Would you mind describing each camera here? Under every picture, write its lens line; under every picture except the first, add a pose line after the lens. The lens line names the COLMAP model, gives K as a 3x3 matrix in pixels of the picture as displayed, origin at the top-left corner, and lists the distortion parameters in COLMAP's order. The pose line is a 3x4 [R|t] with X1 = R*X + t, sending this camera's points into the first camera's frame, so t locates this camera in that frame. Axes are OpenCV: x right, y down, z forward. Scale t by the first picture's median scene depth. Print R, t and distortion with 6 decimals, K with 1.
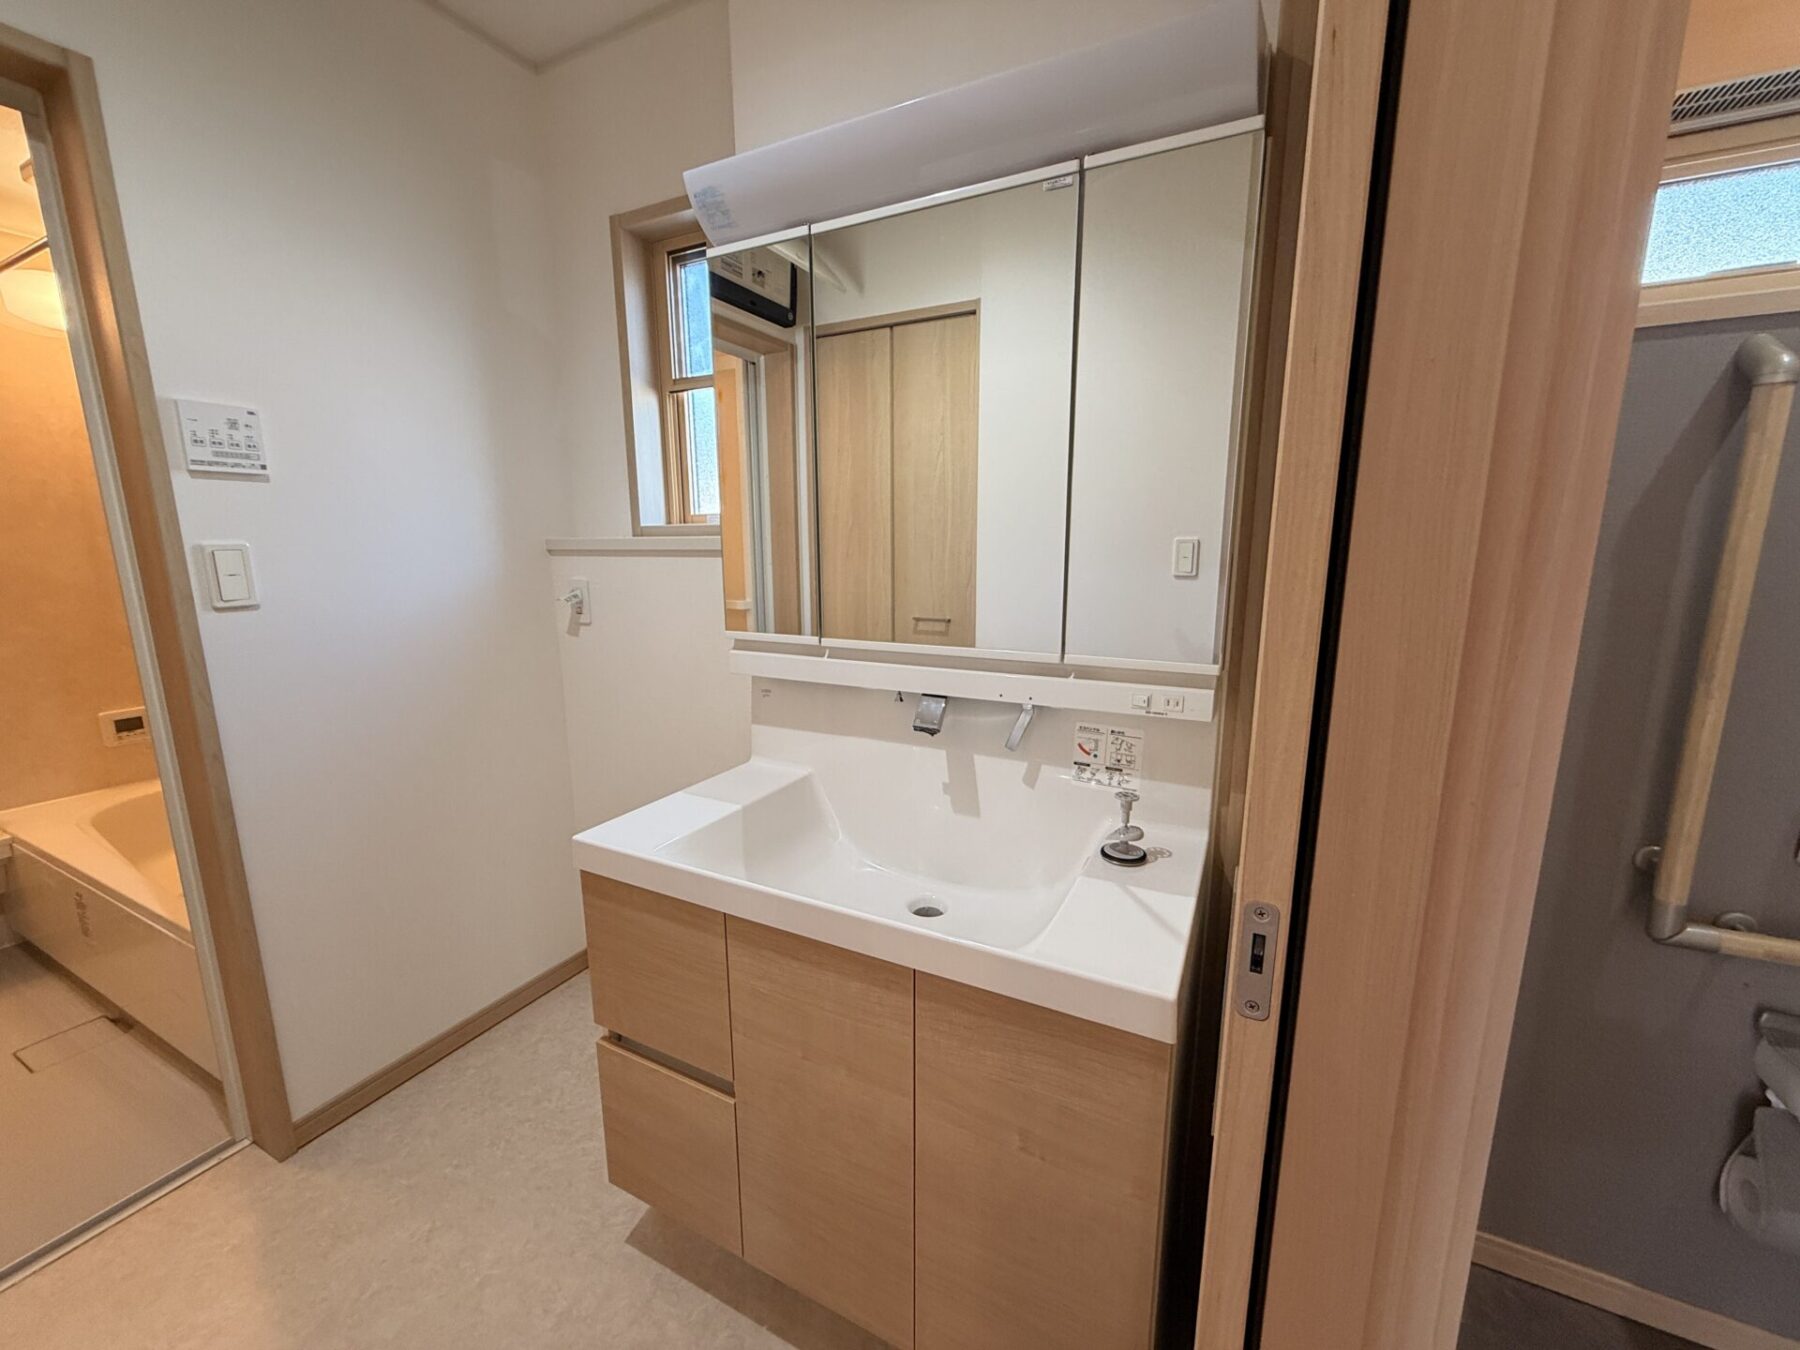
lens RADIAL K [[713.1, 0, 899.0], [0, 713.1, 673.7], [0, 0, 1]] dist [-0.001485, 0.000800]
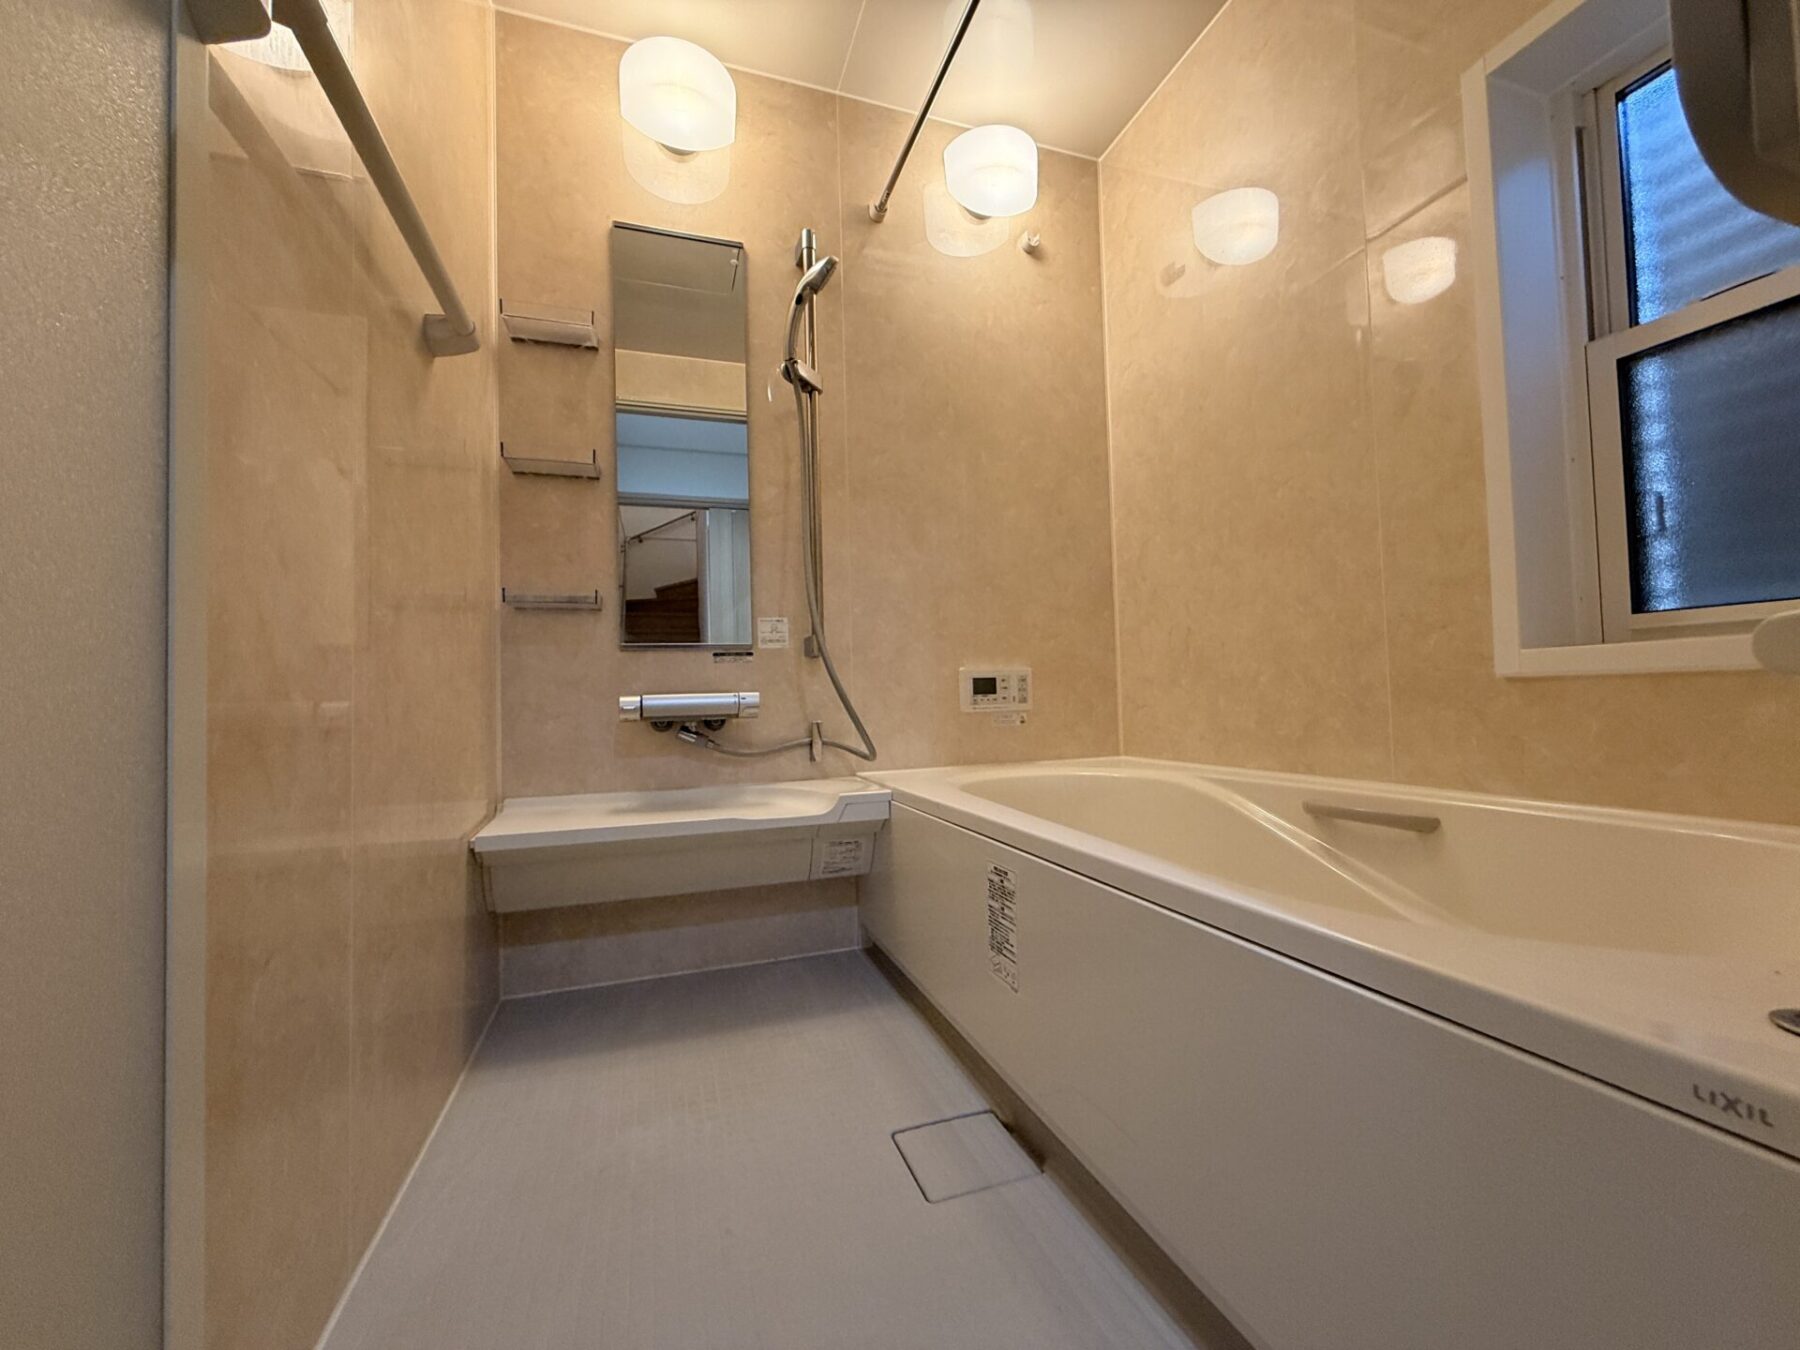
lens RADIAL K [[713.1, 0, 897.8], [0, 713.1, 674.8], [0, 0, 1]] dist [-0.001485, 0.000800]
pose [[0.714569, -0.039366, -0.698456, -0.655410], [-0.098593, 0.982783, -0.156259, 0.204020], [0.692582, 0.180520, 0.698385, 0.424516]]
